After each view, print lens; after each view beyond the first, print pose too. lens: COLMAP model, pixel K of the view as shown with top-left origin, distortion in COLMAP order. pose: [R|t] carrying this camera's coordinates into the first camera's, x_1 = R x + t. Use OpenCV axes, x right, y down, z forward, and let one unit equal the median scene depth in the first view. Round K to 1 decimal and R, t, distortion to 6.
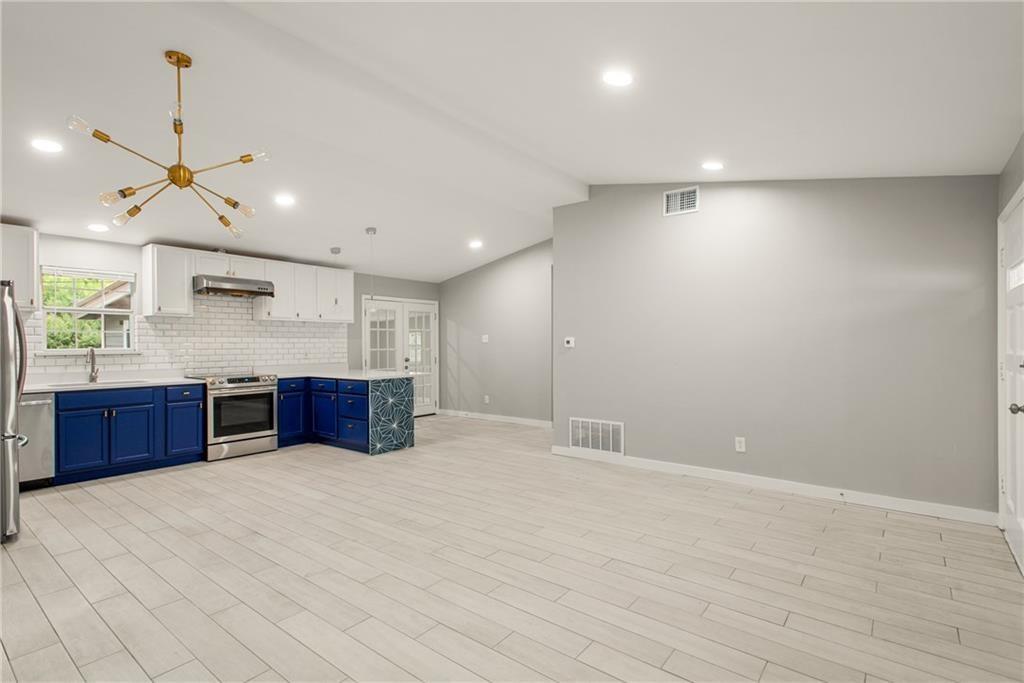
lens RADIAL K [[493.4, 0, 520.7], [0, 493.4, 346.3], [0, 0, 1]] dist [0.019609, -0.001932]
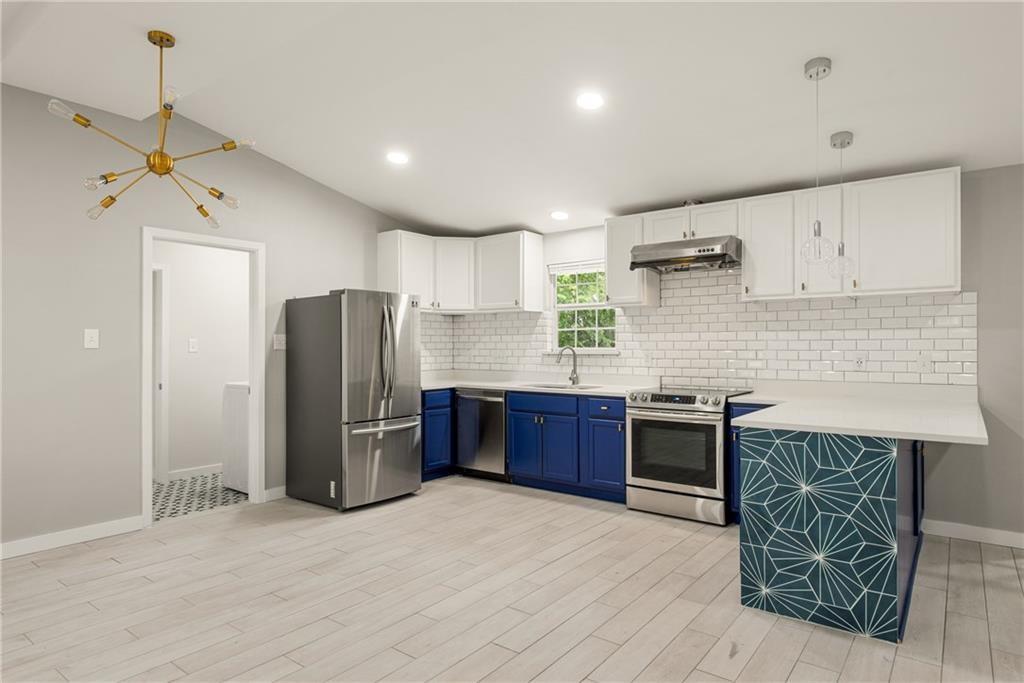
lens RADIAL K [[591.8, 0, 514.3], [0, 591.8, 346.1], [0, 0, 1]] dist [0.006562, -0.006139]
pose [[0.004550, 0.005305, -0.999976, 0.197909], [-0.001714, 0.999984, 0.005297, -0.003499], [0.999988, 0.001690, 0.004559, 0.767109]]
